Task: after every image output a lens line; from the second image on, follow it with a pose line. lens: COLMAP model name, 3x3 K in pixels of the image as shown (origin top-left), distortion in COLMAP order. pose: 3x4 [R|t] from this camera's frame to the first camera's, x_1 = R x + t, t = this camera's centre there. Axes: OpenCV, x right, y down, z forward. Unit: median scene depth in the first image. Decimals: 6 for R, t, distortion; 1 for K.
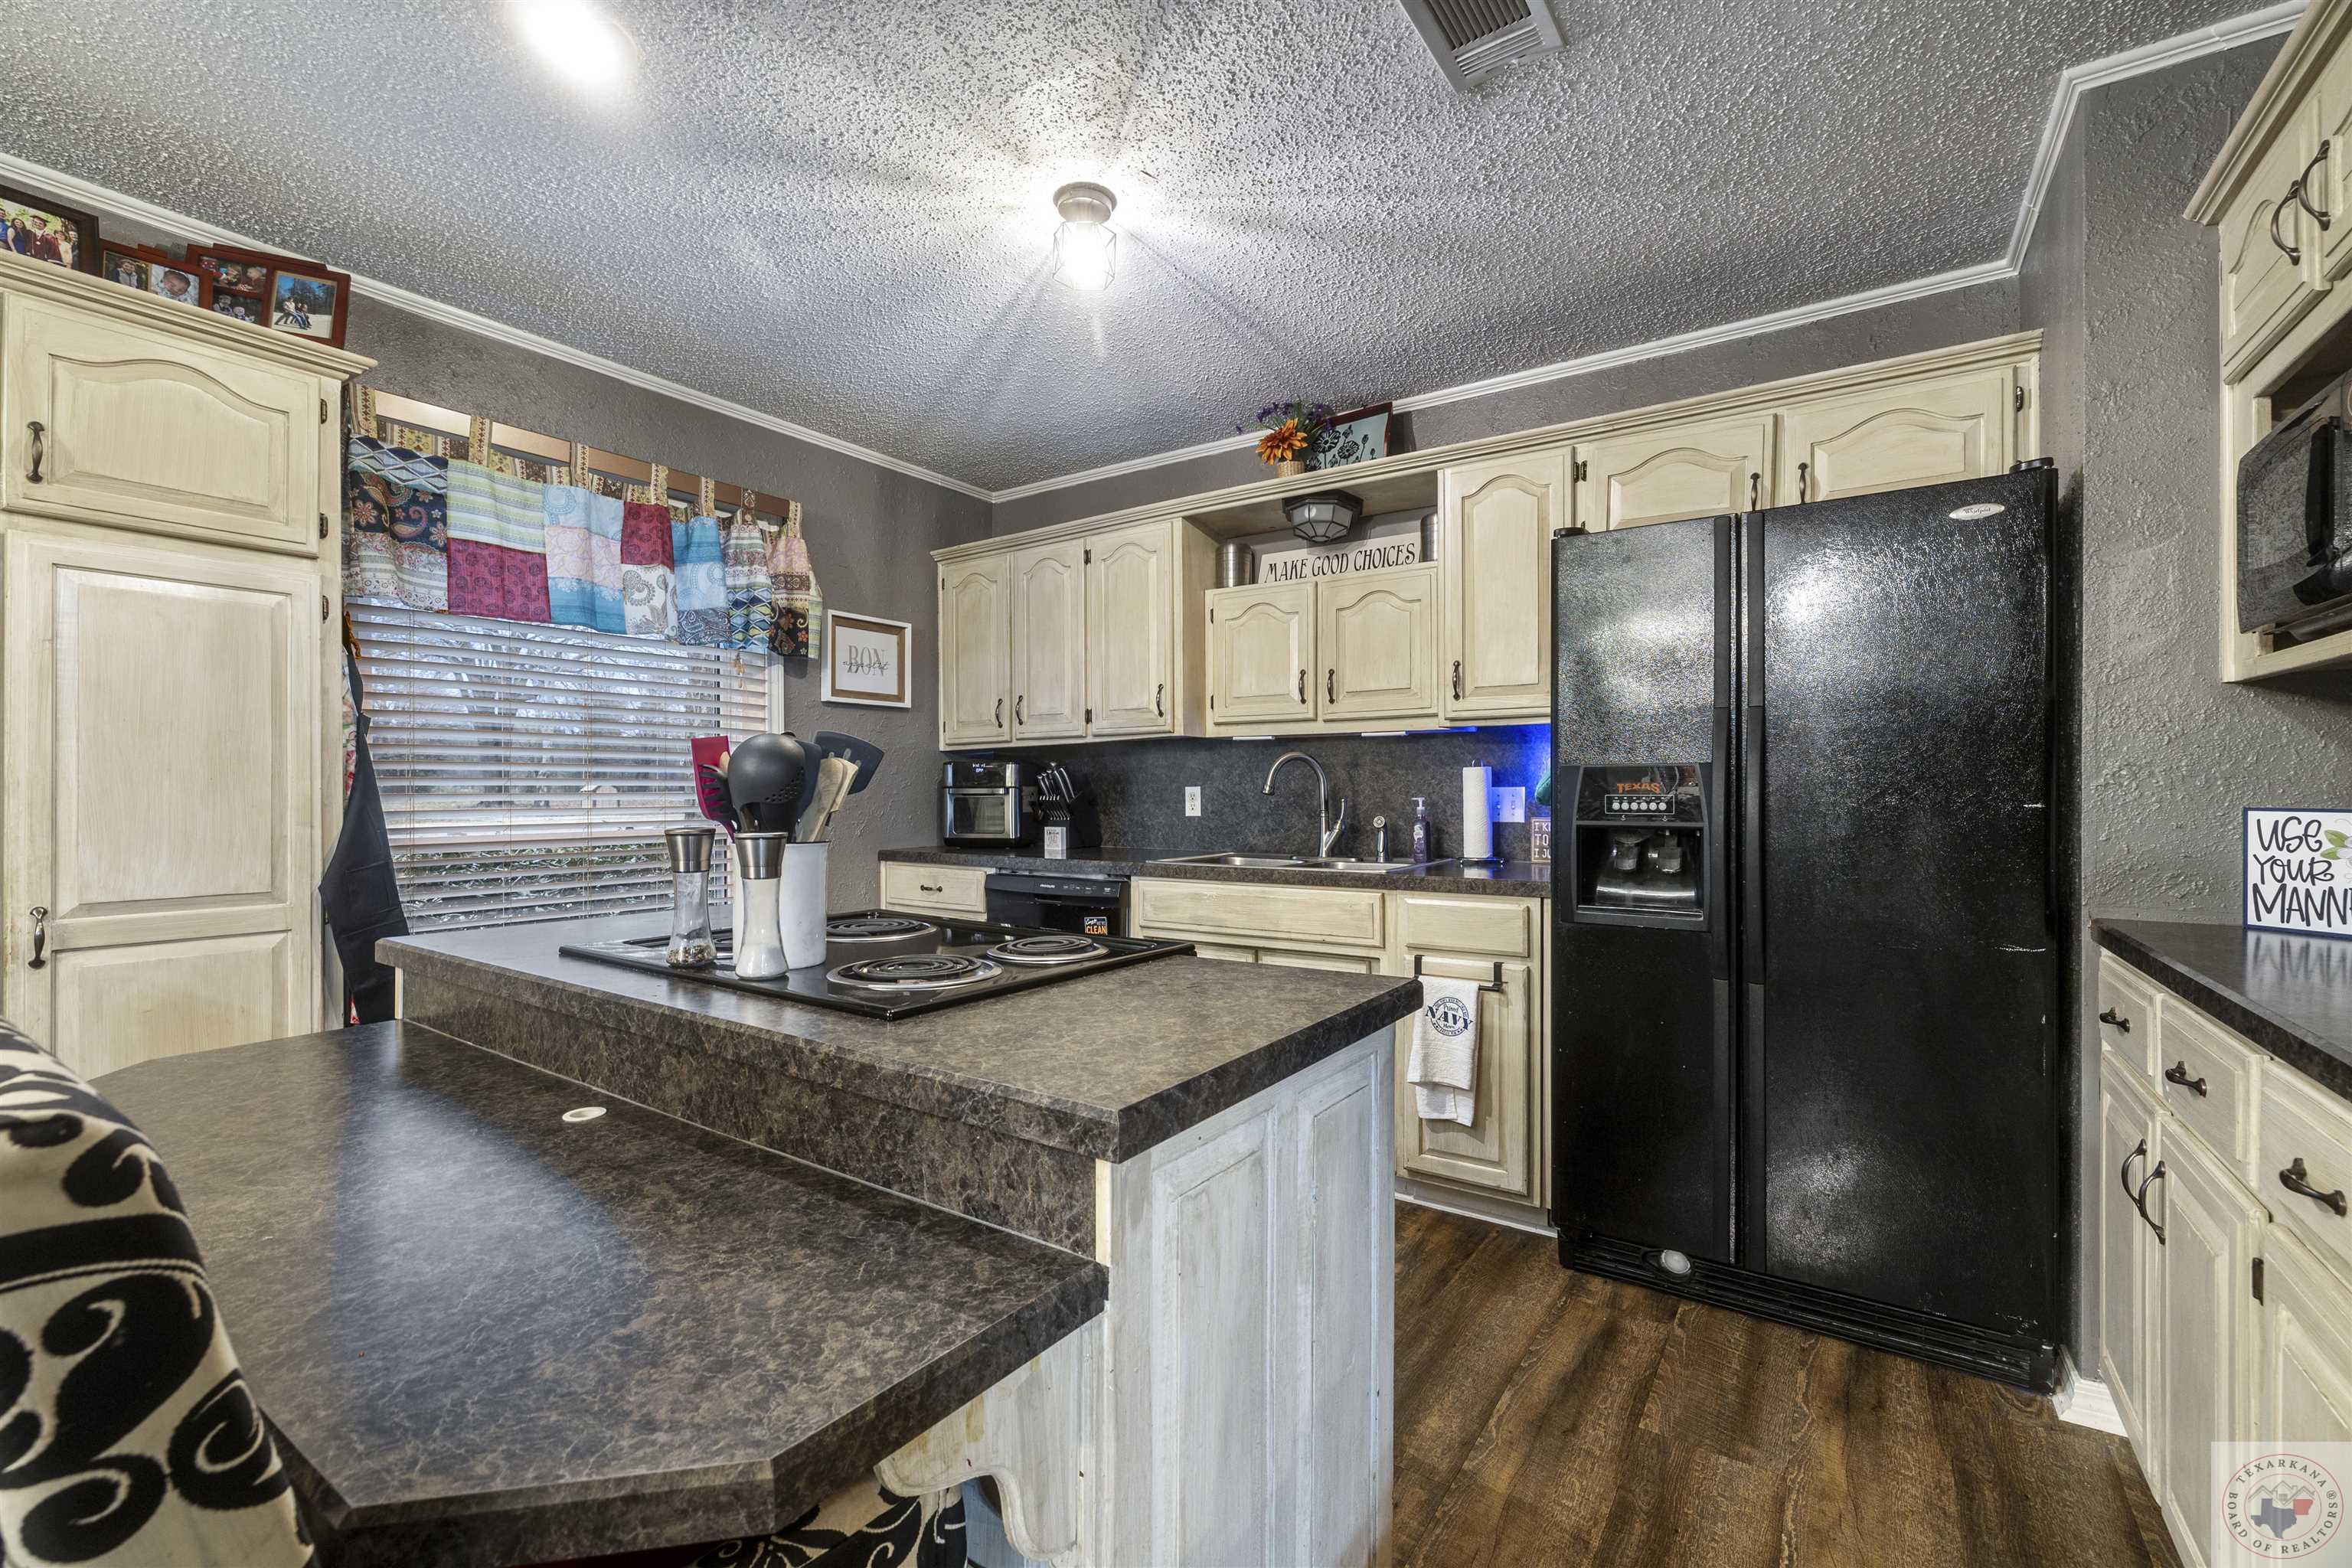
lens RADIAL K [[990.8, 0, 1167.5], [0, 990.8, 793.7], [0, 0, 1]] dist [-0.001411, -0.000152]
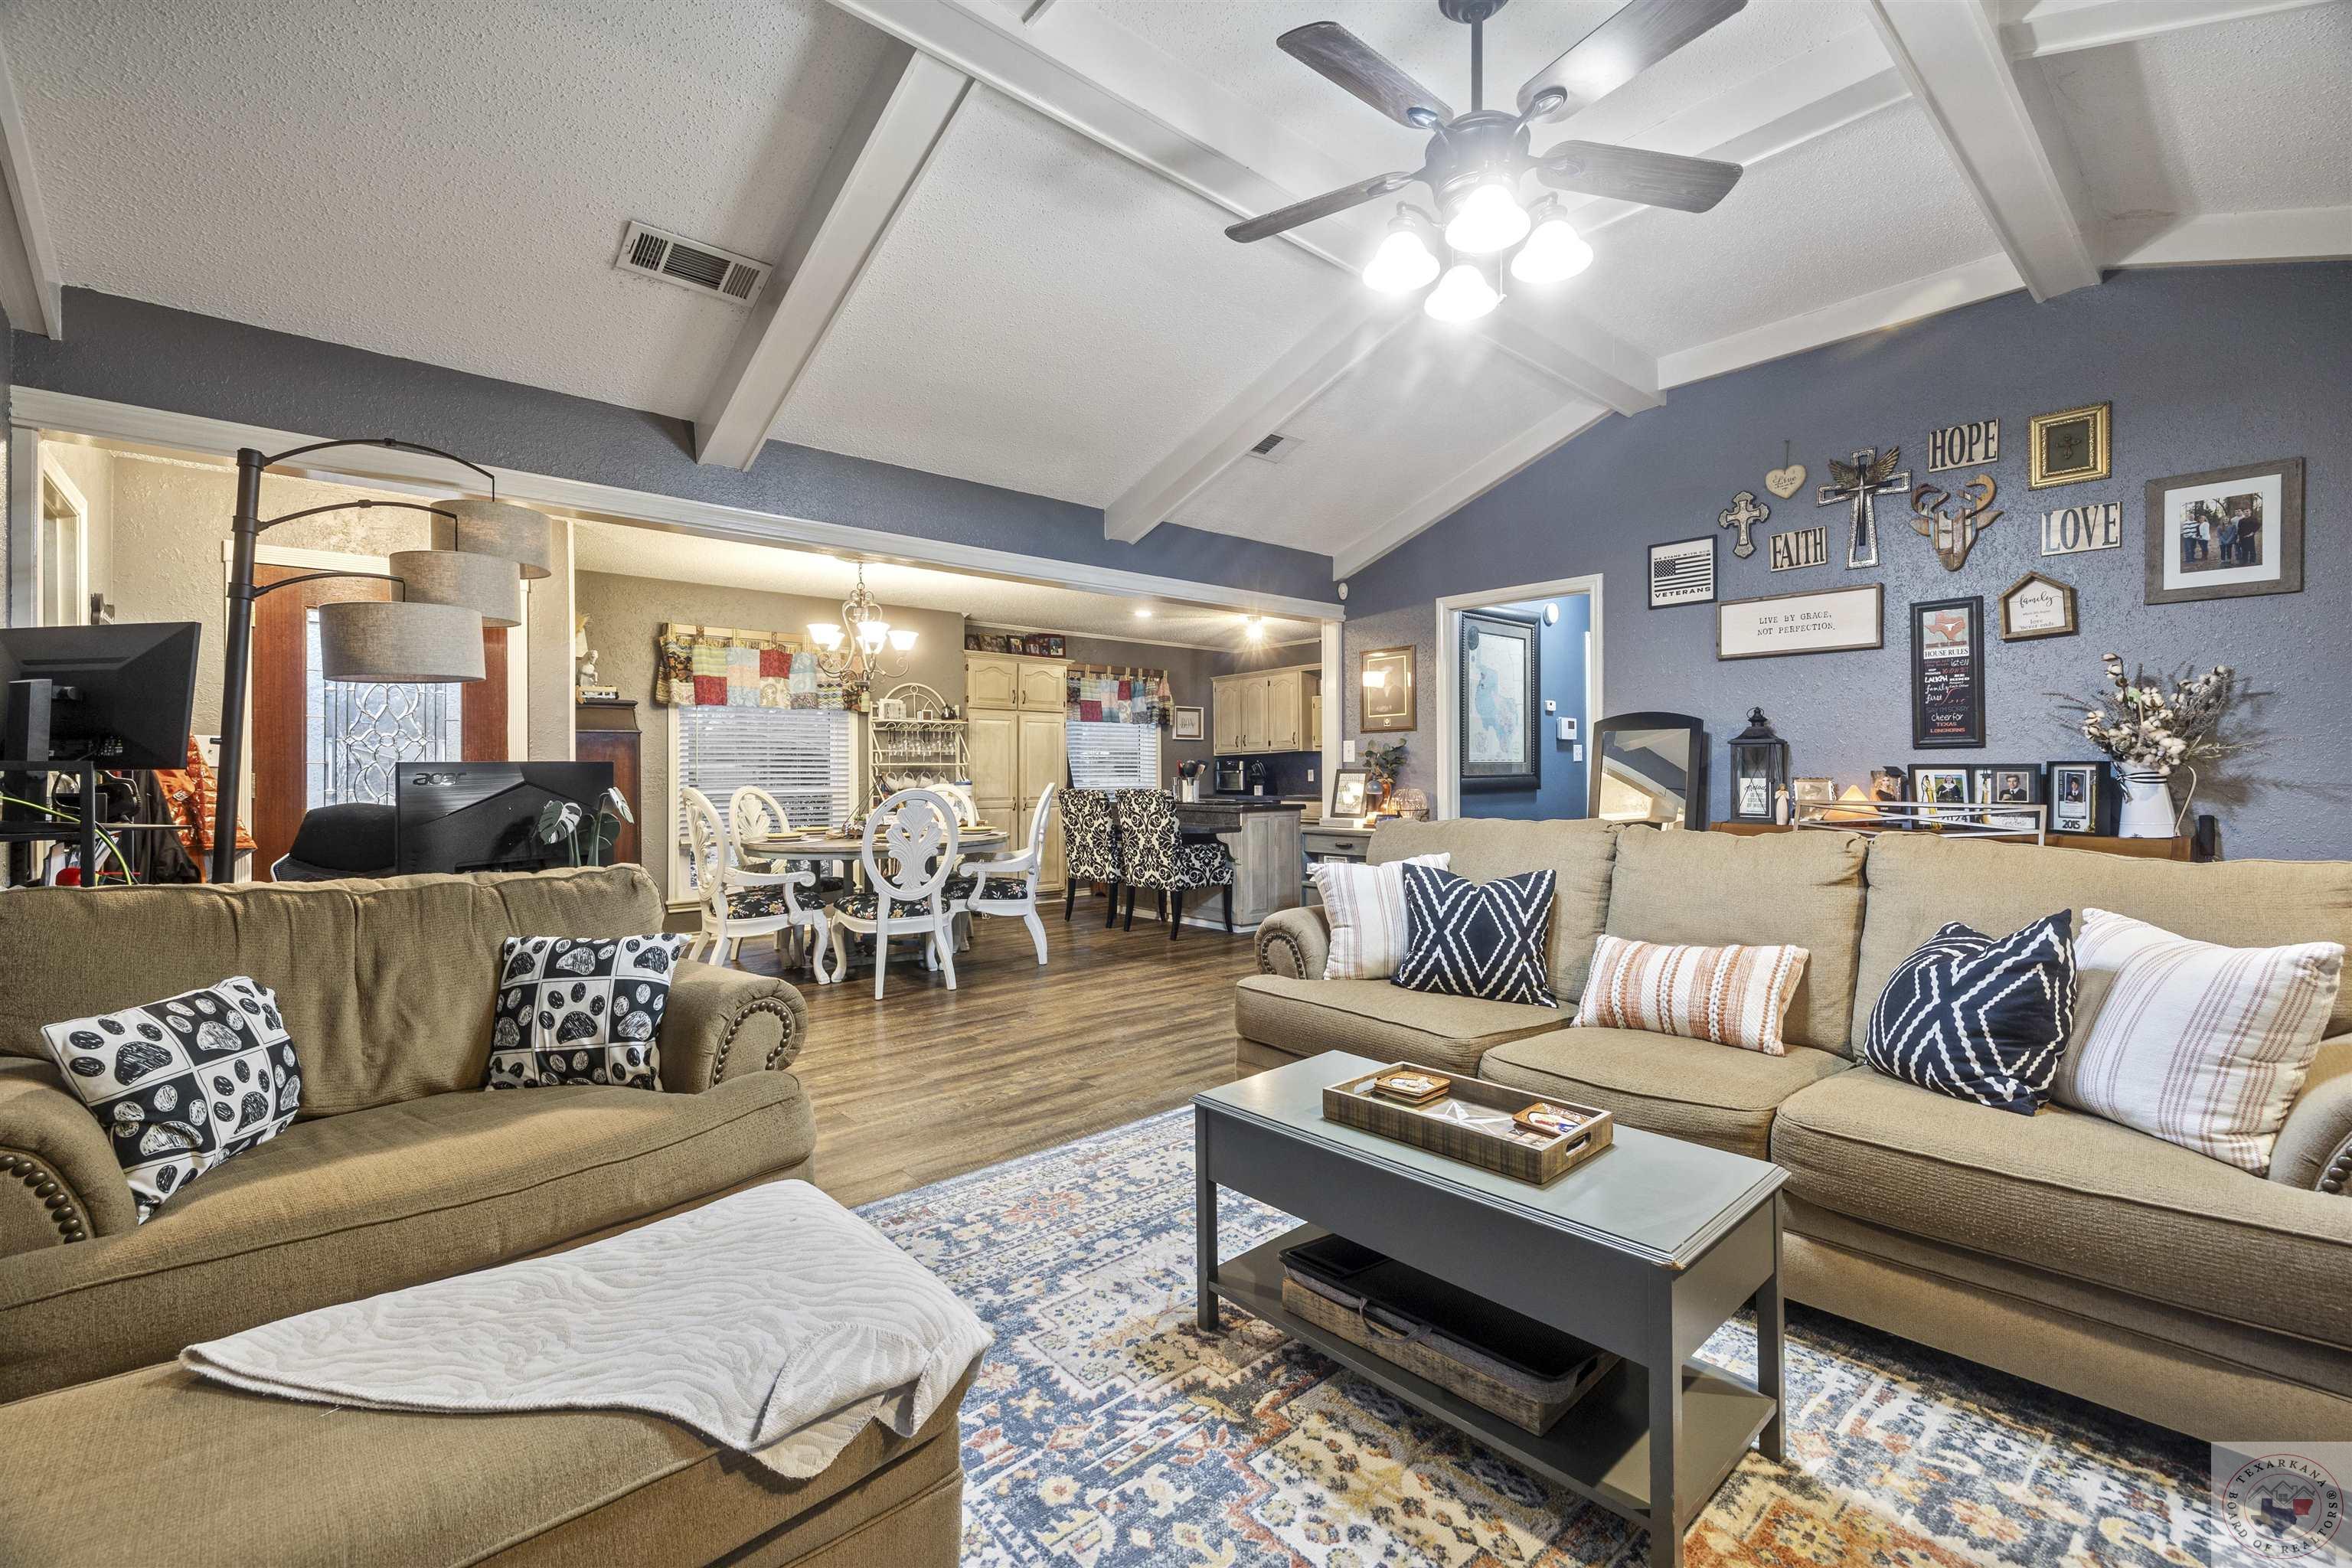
lens RADIAL K [[990.8, 0, 1168.3], [0, 990.8, 775.5], [0, 0, 1]] dist [-0.001411, -0.000152]
pose [[0.969773, -0.002582, -0.243997, 0.322752], [0.003993, 0.999978, 0.005290, -0.006735], [0.243978, -0.006104, 0.969762, -1.746521]]
